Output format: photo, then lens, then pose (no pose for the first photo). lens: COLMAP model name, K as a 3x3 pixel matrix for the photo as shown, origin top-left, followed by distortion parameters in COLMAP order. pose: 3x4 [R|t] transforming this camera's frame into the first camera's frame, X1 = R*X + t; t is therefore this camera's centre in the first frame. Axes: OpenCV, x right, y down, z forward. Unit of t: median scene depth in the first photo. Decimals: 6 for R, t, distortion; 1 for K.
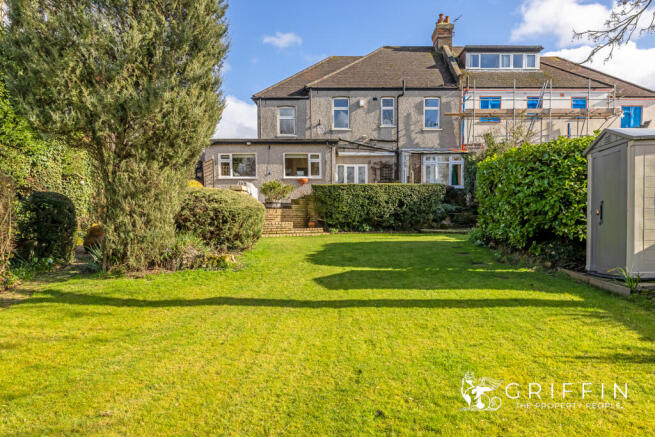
lens RADIAL K [[439.8, 0, 324.2], [0, 439.8, 214.4], [0, 0, 1]] dist [-0.001978, 0.000739]
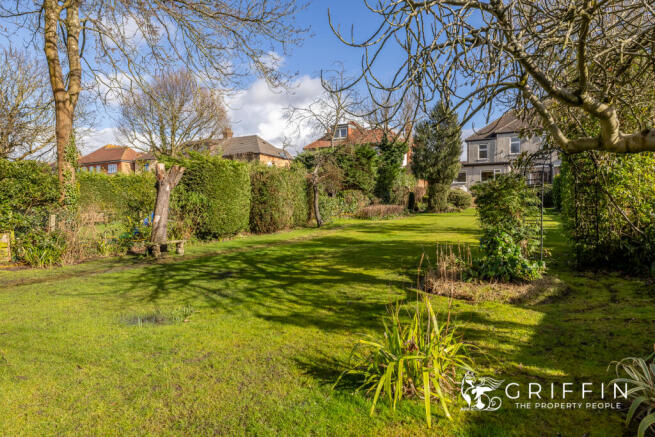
lens RADIAL K [[411.7, 0, 327.5], [0, 411.7, 218.5], [0, 0, 1]] dist [0.000319, -0.000033]
pose [[0.897591, 0.019435, -0.440402, 0.099344], [-0.008057, 0.999584, 0.027690, 0.033191], [0.440757, -0.021306, 0.897374, -0.894961]]
